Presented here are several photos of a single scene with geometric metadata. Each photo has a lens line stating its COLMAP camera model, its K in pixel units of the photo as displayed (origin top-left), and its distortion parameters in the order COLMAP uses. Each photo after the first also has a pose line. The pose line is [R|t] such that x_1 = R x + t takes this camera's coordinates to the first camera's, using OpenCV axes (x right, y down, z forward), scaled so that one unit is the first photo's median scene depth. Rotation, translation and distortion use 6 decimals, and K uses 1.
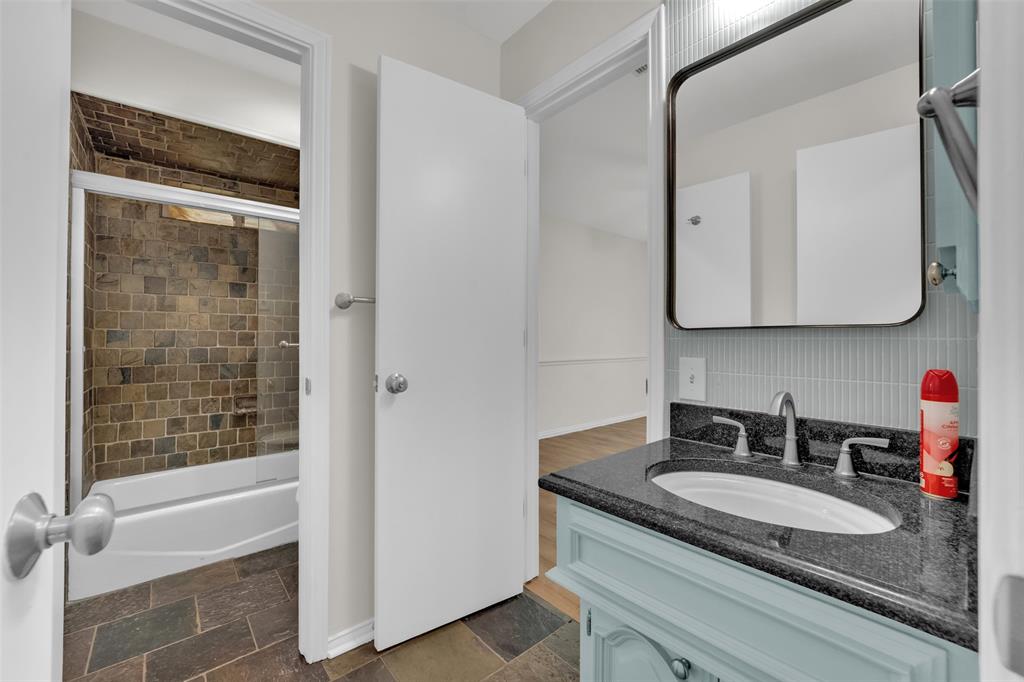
lens RADIAL K [[424.0, 0, 514.4], [0, 424.0, 337.7], [0, 0, 1]] dist [-0.014494, 0.000830]
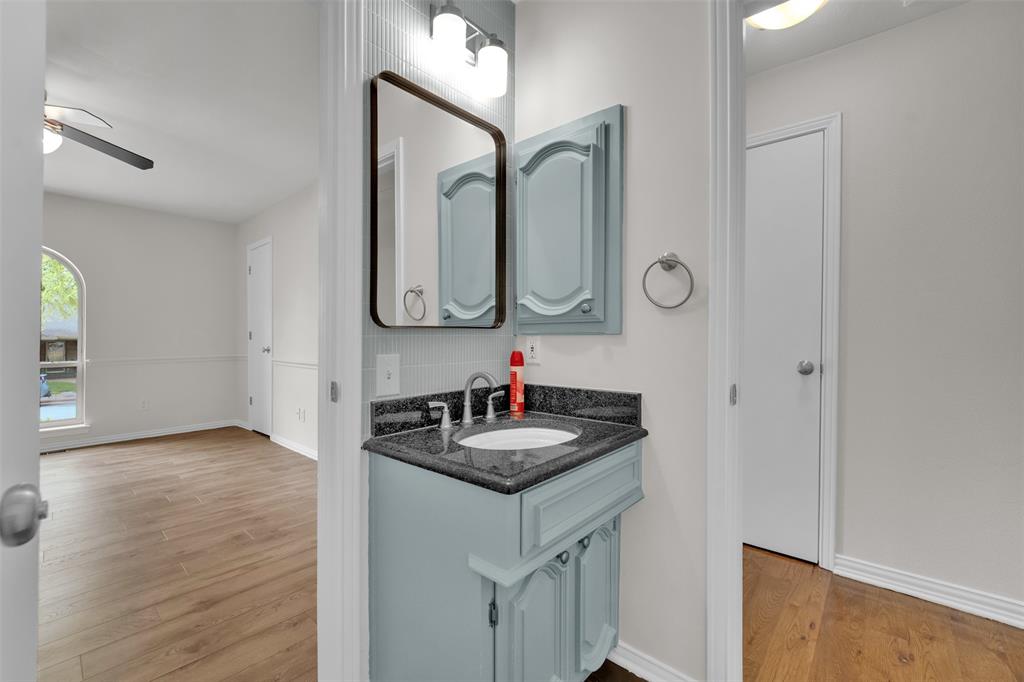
lens RADIAL K [[424.0, 0, 491.4], [0, 424.0, 337.9], [0, 0, 1]] dist [-0.014494, 0.000830]
pose [[-0.115702, 0.004445, 0.993274, -0.803517], [0.010849, 0.999936, -0.003211, 0.015860], [-0.993225, 0.010404, -0.115743, 1.090500]]
